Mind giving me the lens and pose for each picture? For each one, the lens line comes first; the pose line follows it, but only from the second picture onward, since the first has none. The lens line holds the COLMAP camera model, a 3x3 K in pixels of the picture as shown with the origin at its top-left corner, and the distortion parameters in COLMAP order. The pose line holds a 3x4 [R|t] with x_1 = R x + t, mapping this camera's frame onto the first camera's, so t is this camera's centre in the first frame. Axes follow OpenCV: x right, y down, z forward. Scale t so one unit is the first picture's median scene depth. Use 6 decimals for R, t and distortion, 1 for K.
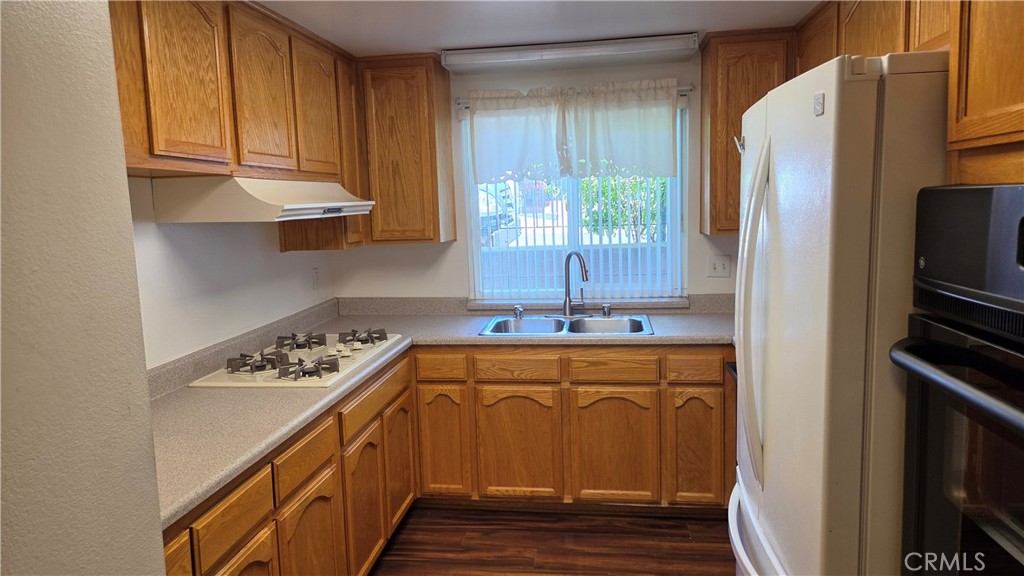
lens RADIAL K [[681.1, 0, 512.0], [0, 681.1, 272.9], [0, 0, 1]] dist [0.066503, -0.071871]
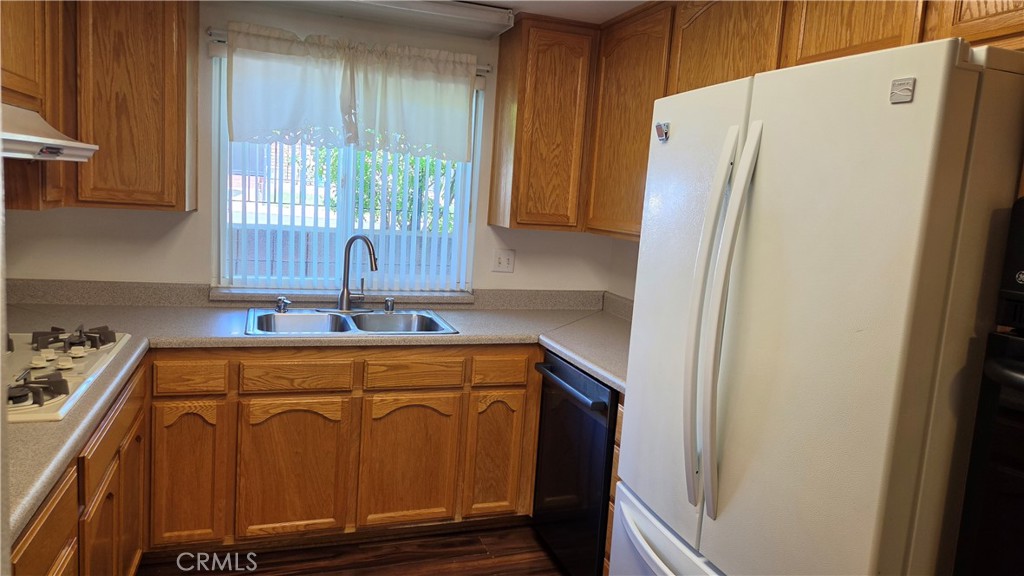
lens RADIAL K [[681.1, 0, 512.0], [0, 681.1, 272.9], [0, 0, 1]] dist [0.066503, -0.071871]
pose [[0.886078, 0.040560, 0.461758, -0.145502], [-0.048288, 0.998821, 0.004927, 0.002309], [-0.461013, -0.026663, 0.886993, 0.165213]]
